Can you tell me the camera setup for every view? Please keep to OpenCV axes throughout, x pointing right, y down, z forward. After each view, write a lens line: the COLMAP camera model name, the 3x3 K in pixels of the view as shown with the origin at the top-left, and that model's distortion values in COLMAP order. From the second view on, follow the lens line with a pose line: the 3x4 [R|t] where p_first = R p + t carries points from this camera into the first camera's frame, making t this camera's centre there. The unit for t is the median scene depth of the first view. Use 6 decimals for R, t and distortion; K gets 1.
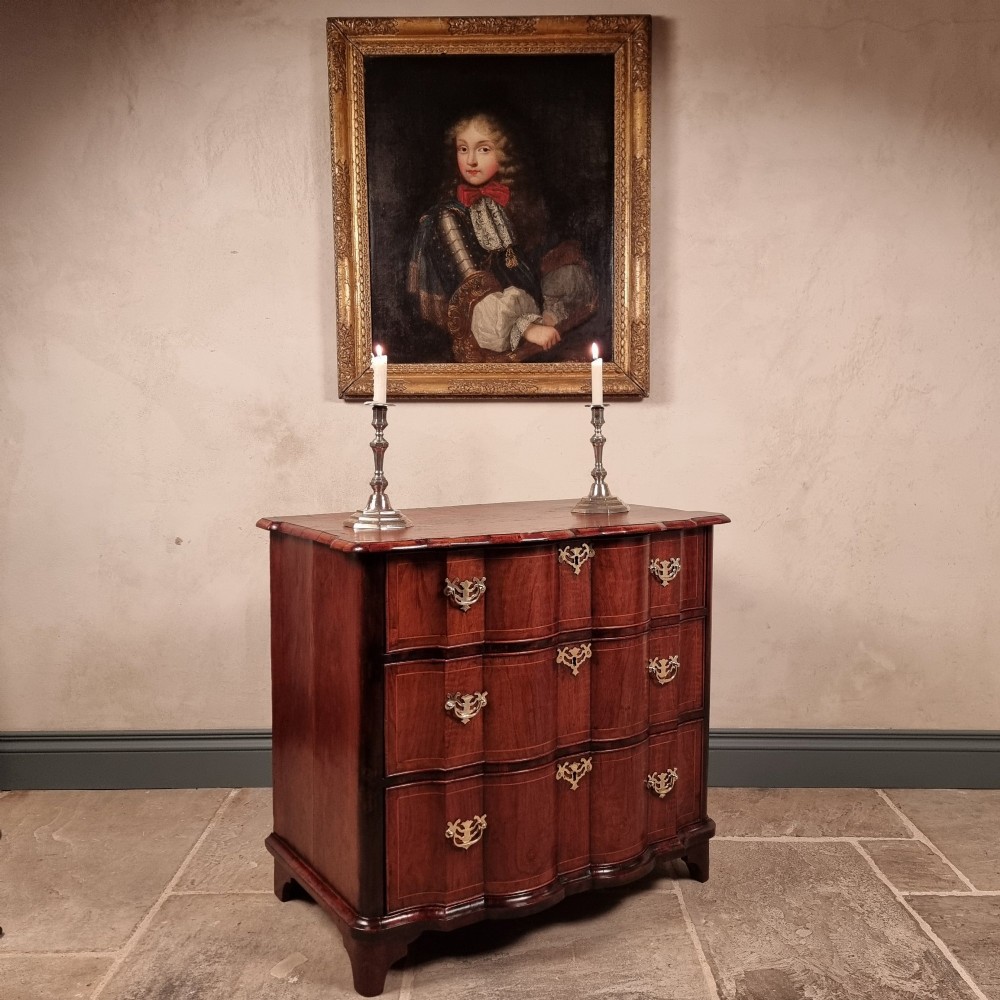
lens RADIAL K [[1010.9, 0, 506.5], [0, 1010.9, 507.8], [0, 0, 1]] dist [0.037173, 0.000000]
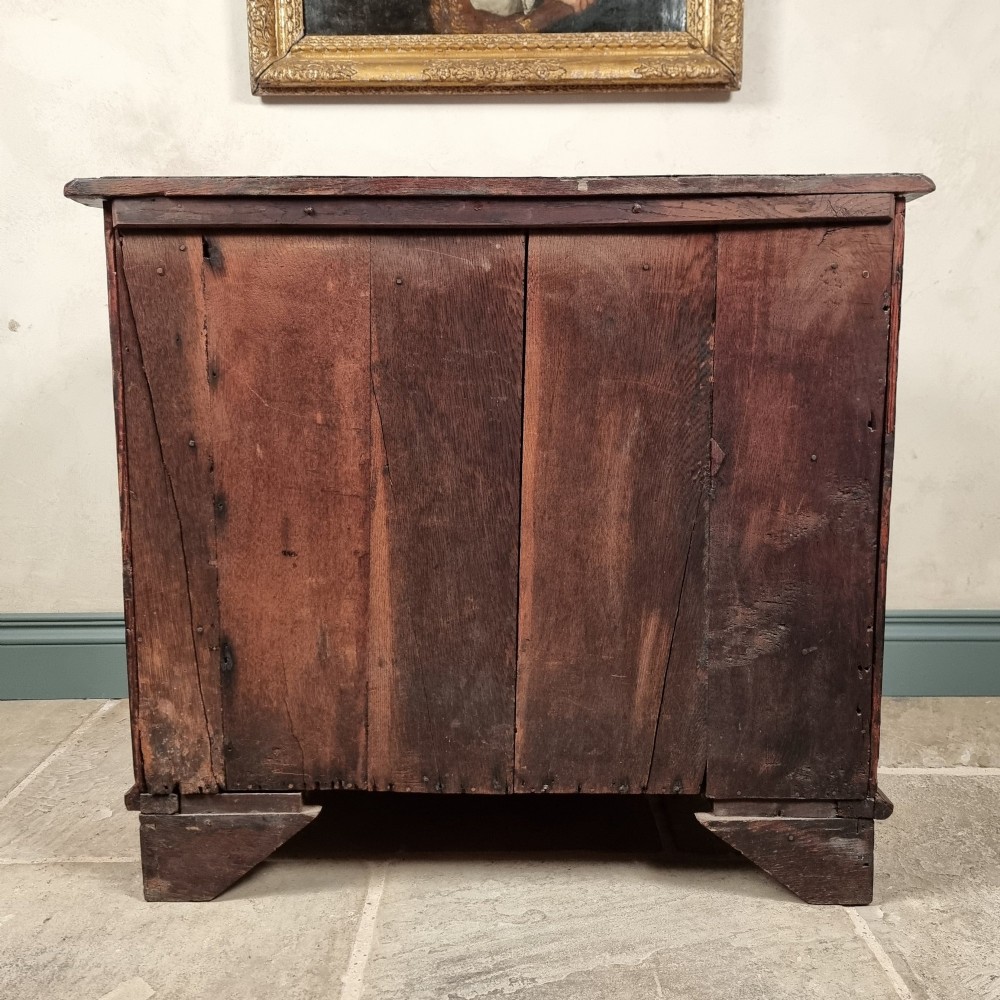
lens RADIAL K [[1010.9, 0, 496.3], [0, 1010.9, 507.4], [0, 0, 1]] dist [0.037173, 0.000000]
pose [[0.999995, -0.002440, -0.001772, -0.011958], [0.002533, 0.998508, 0.054553, 0.118464], [0.001636, -0.054557, 0.998509, 0.351168]]
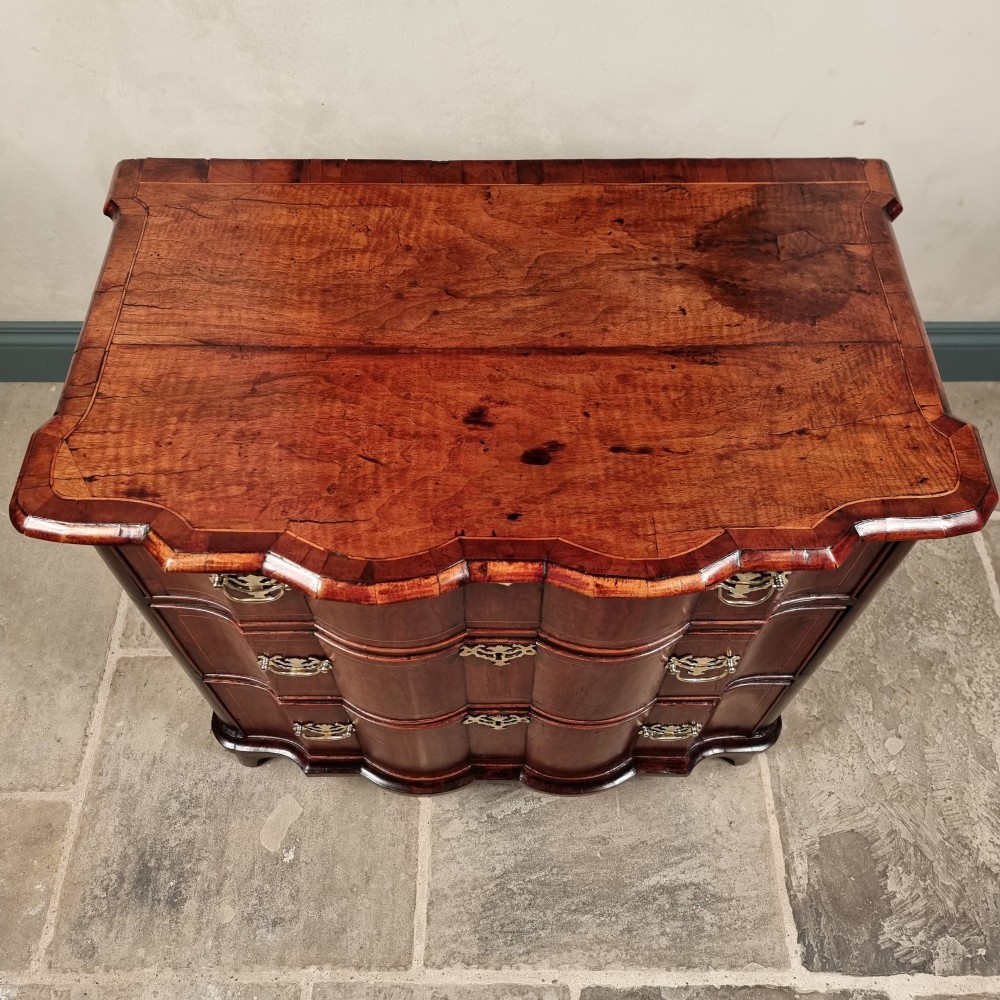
lens RADIAL K [[929.9, 0, 503.8], [0, 929.9, 491.4], [0, 0, 1]] dist [0.036582, 0.000000]
pose [[0.999965, -0.001993, 0.008152, -0.024798], [-0.005275, 0.606217, 0.795282, -0.240201], [-0.006527, -0.795297, 0.606185, 0.536404]]
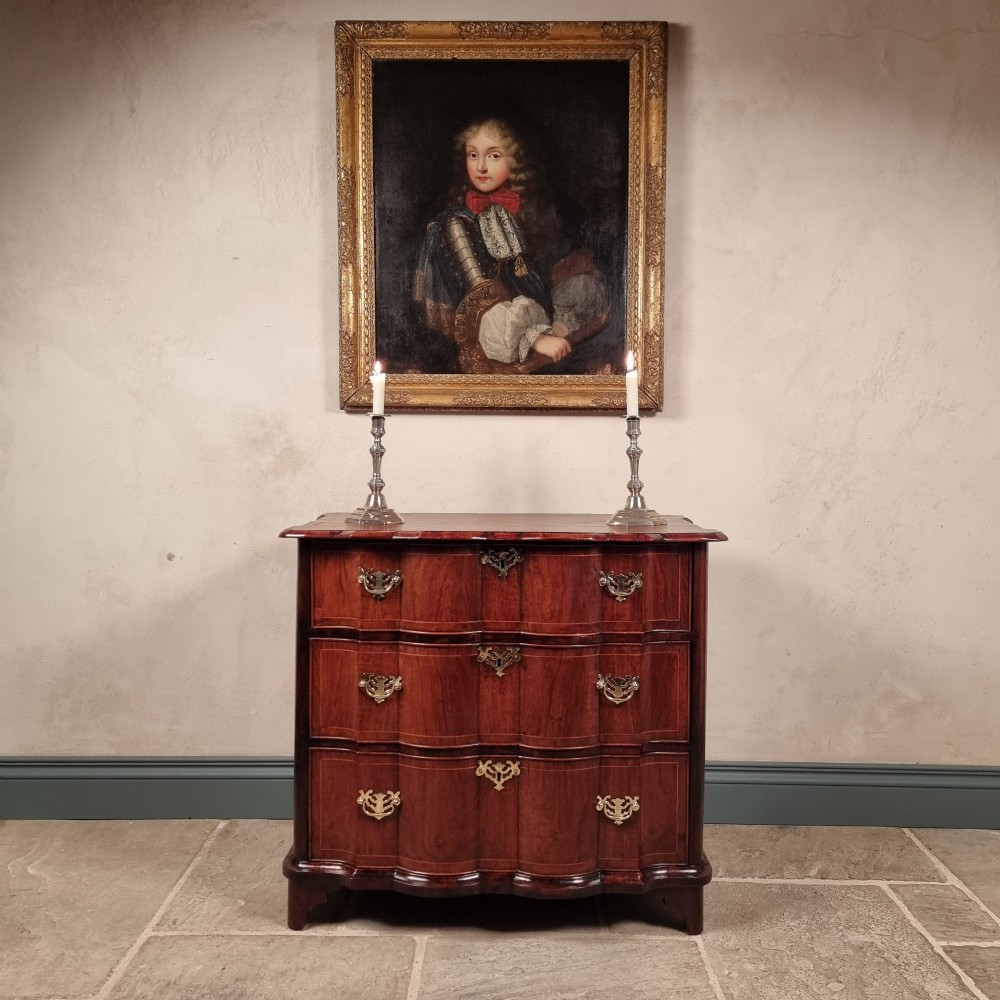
lens RADIAL K [[1010.9, 0, 499.9], [0, 1010.9, 491.9], [0, 0, 1]] dist [0.037173, 0.000000]
pose [[0.999942, 0.009997, -0.003937, -0.009561], [-0.010163, 0.998945, -0.044794, 0.011903], [0.003485, 0.044831, 0.998989, 0.043893]]
